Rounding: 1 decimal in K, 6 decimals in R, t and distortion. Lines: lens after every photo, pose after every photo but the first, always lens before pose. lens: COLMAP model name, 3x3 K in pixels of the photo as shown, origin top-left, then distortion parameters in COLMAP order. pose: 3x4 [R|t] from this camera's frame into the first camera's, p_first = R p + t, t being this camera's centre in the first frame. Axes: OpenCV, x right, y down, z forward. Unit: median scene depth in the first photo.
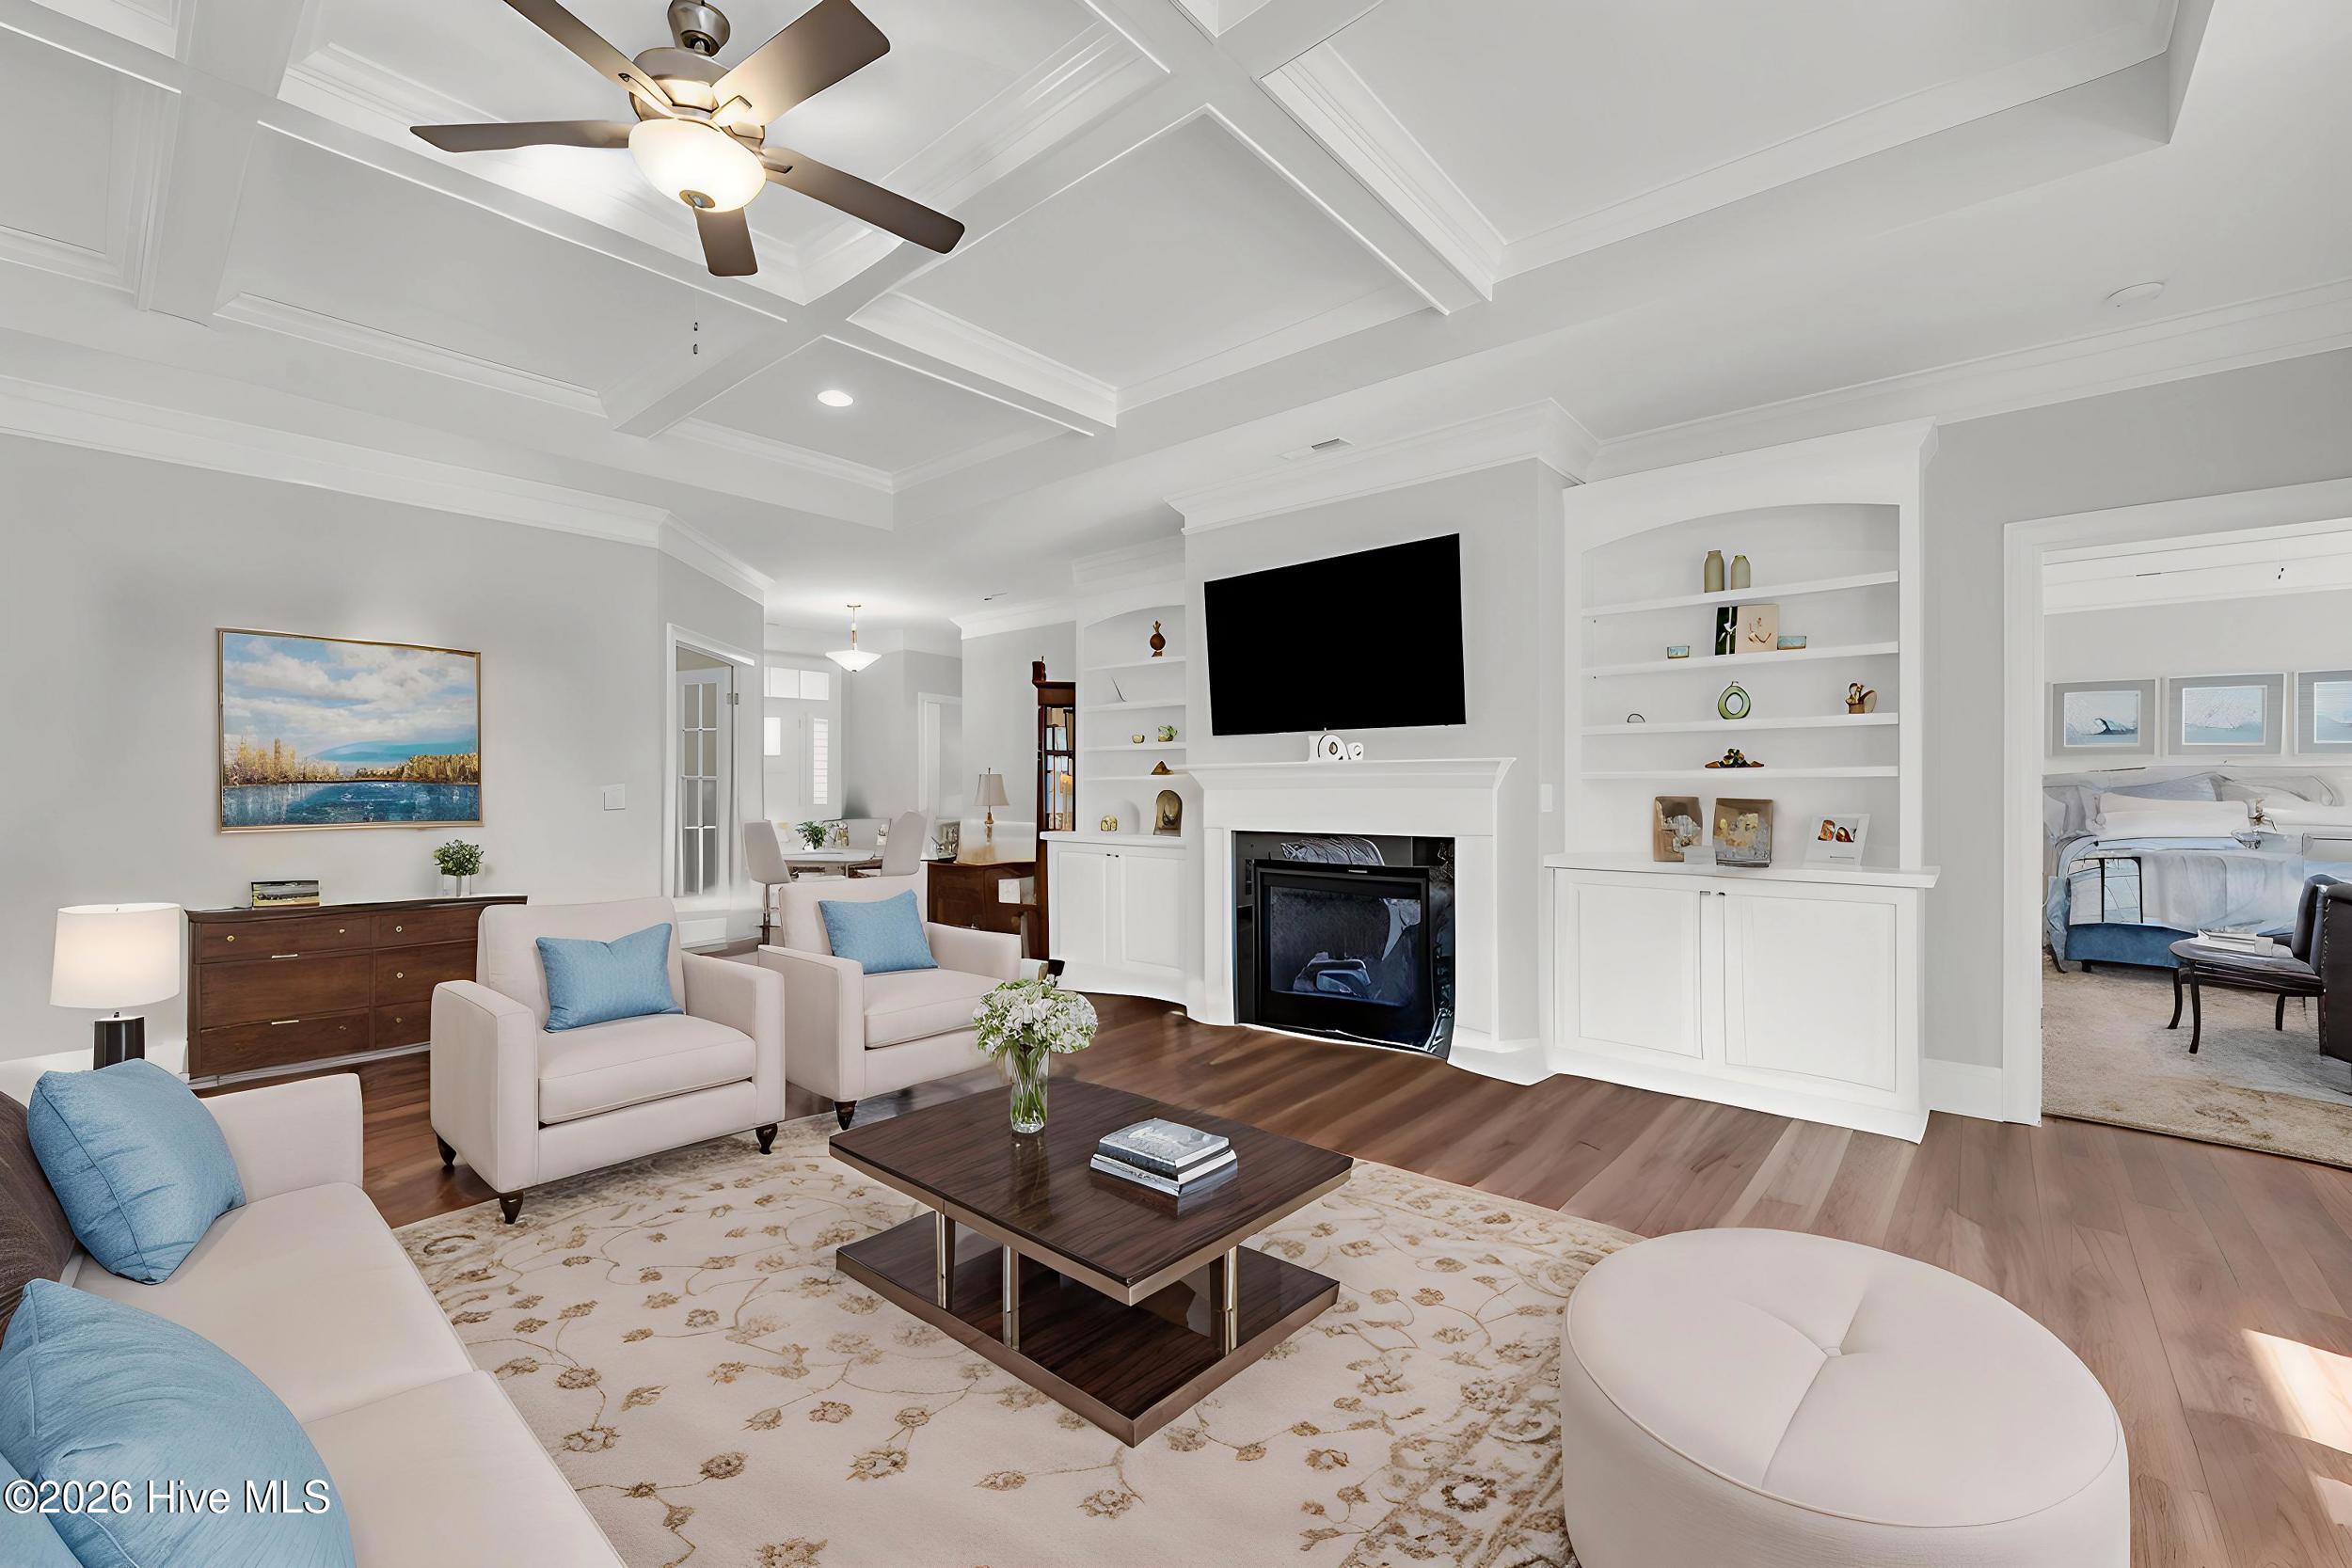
lens RADIAL K [[957.2, 0, 1174.4], [0, 957.2, 788.6], [0, 0, 1]] dist [0.000086, -0.000027]
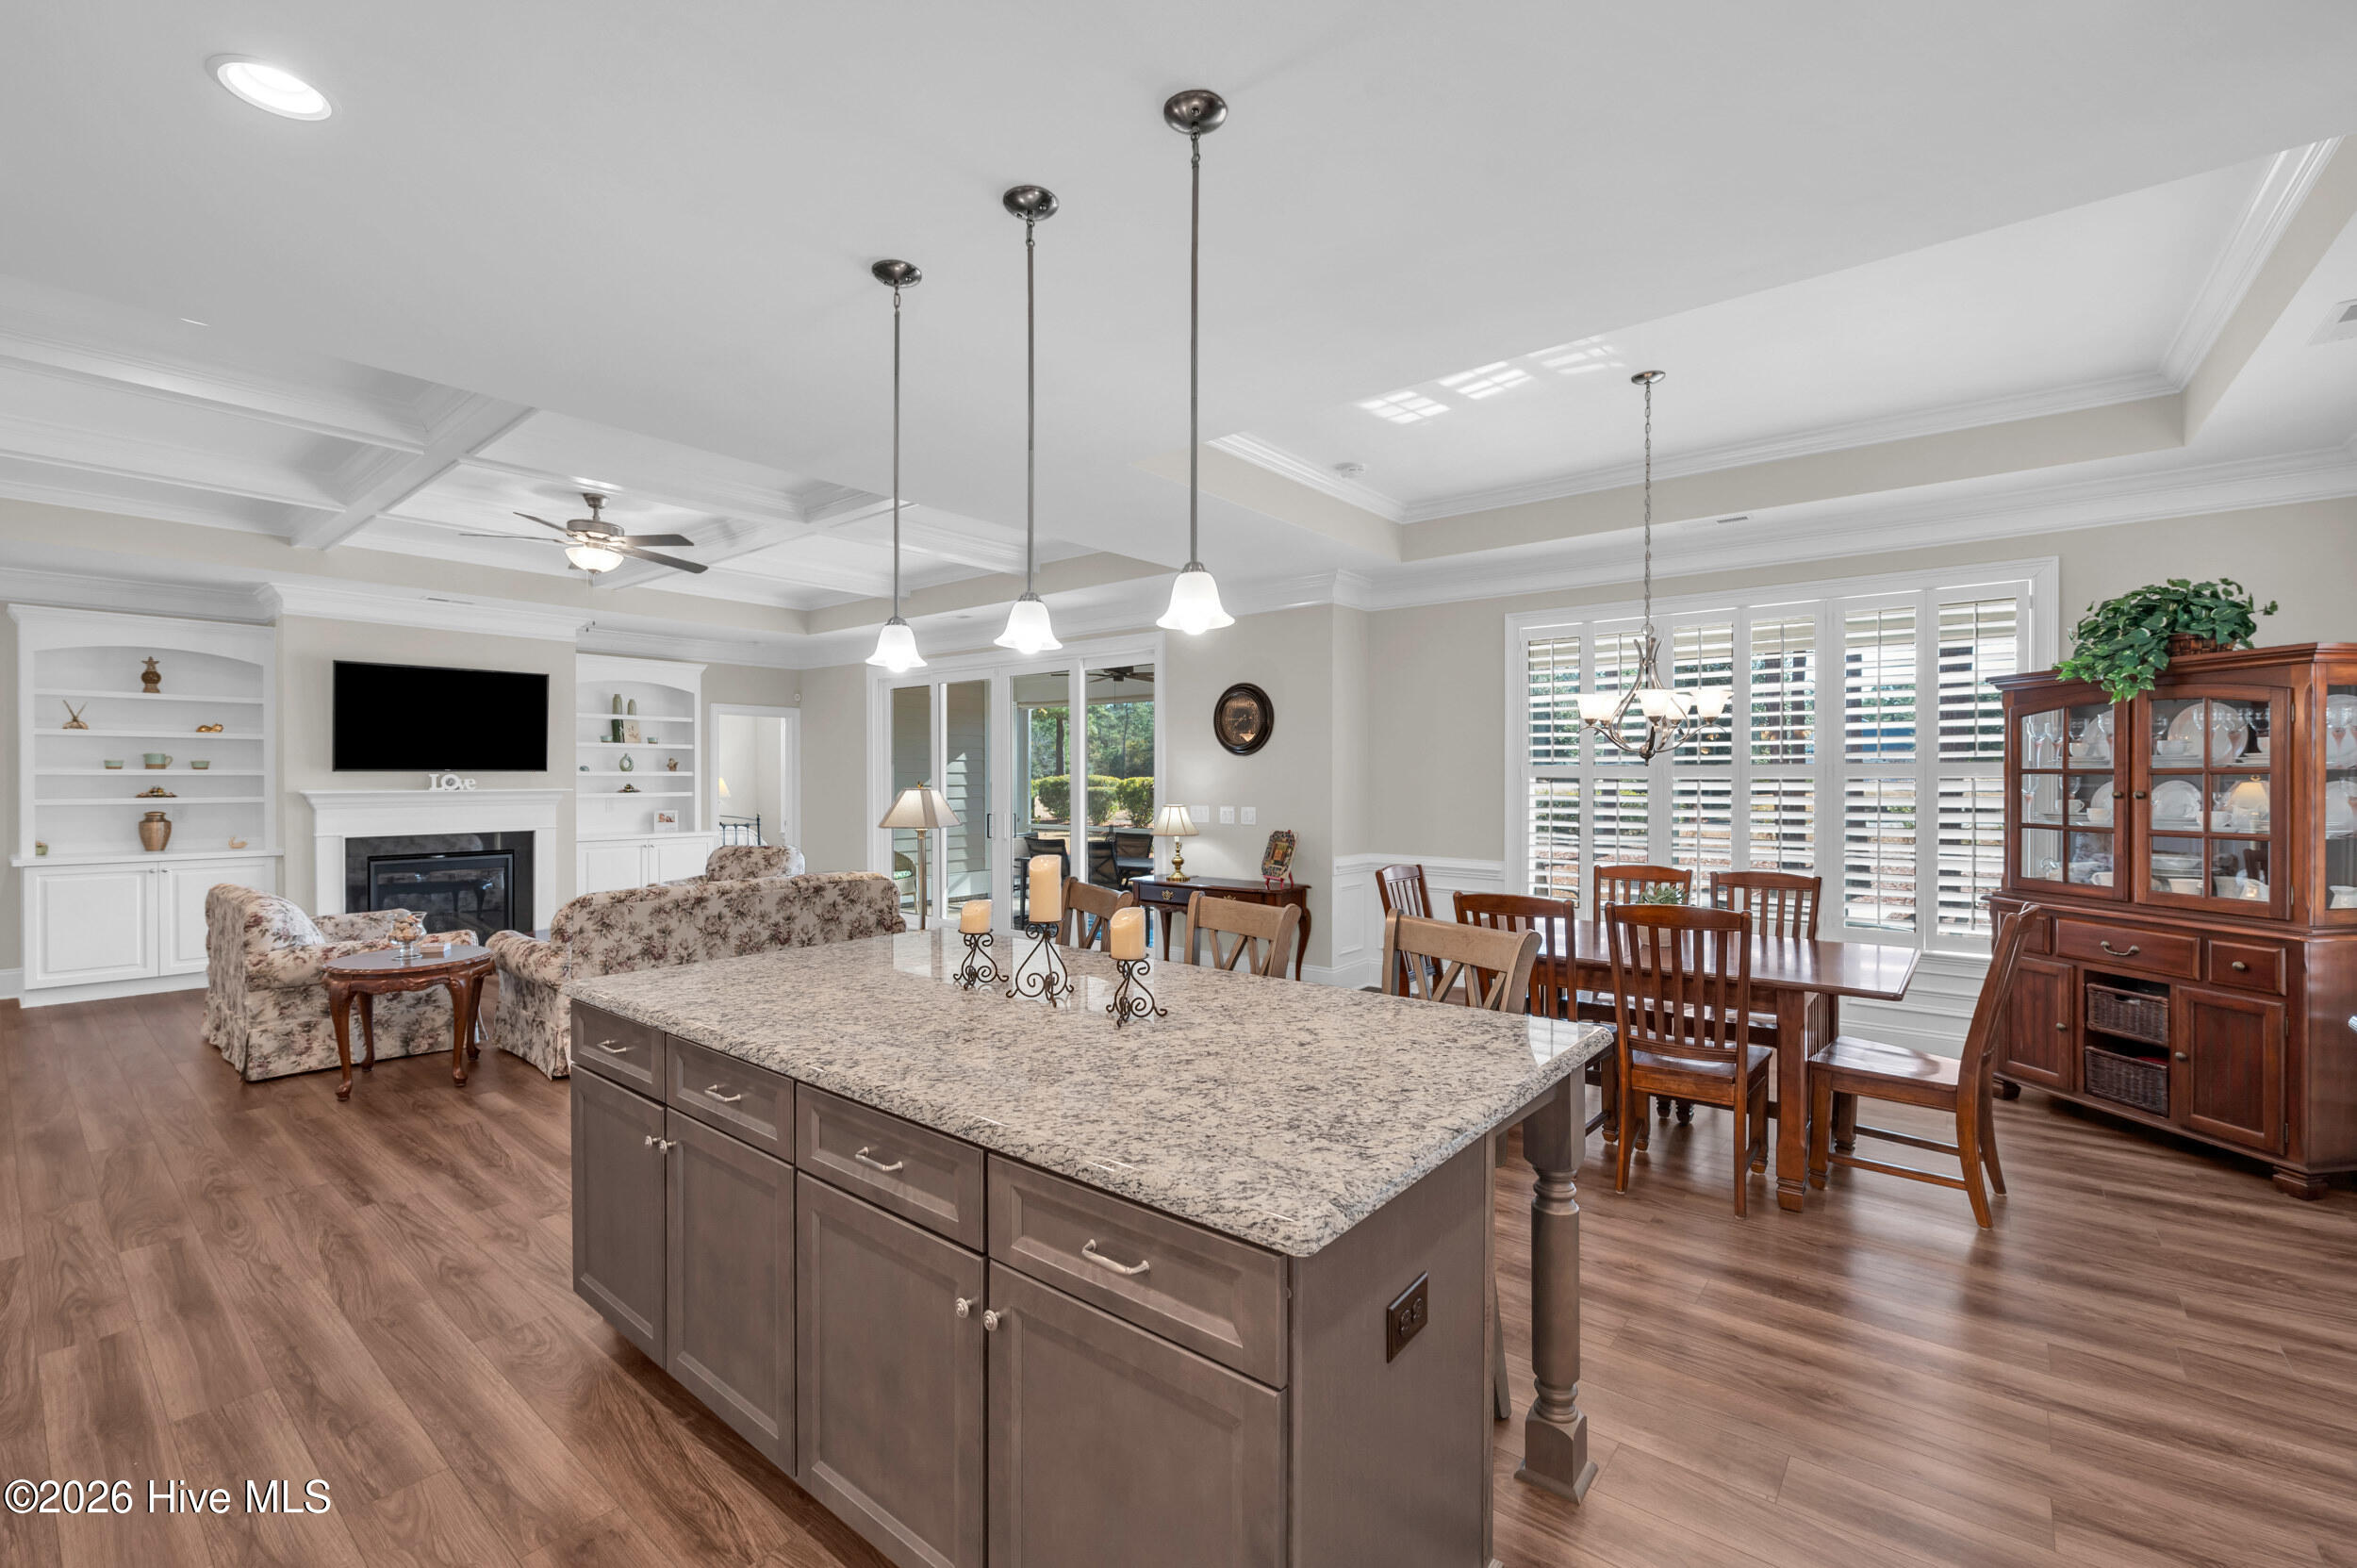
lens RADIAL K [[959.4, 0, 1177.6], [0, 959.4, 782.5], [0, 0, 1]] dist [0.000086, -0.000027]
pose [[-0.043236, -0.005085, 0.999052, -1.513712], [-0.001814, 0.999986, 0.005011, -0.051771], [-0.999063, -0.001595, -0.043245, -0.174667]]
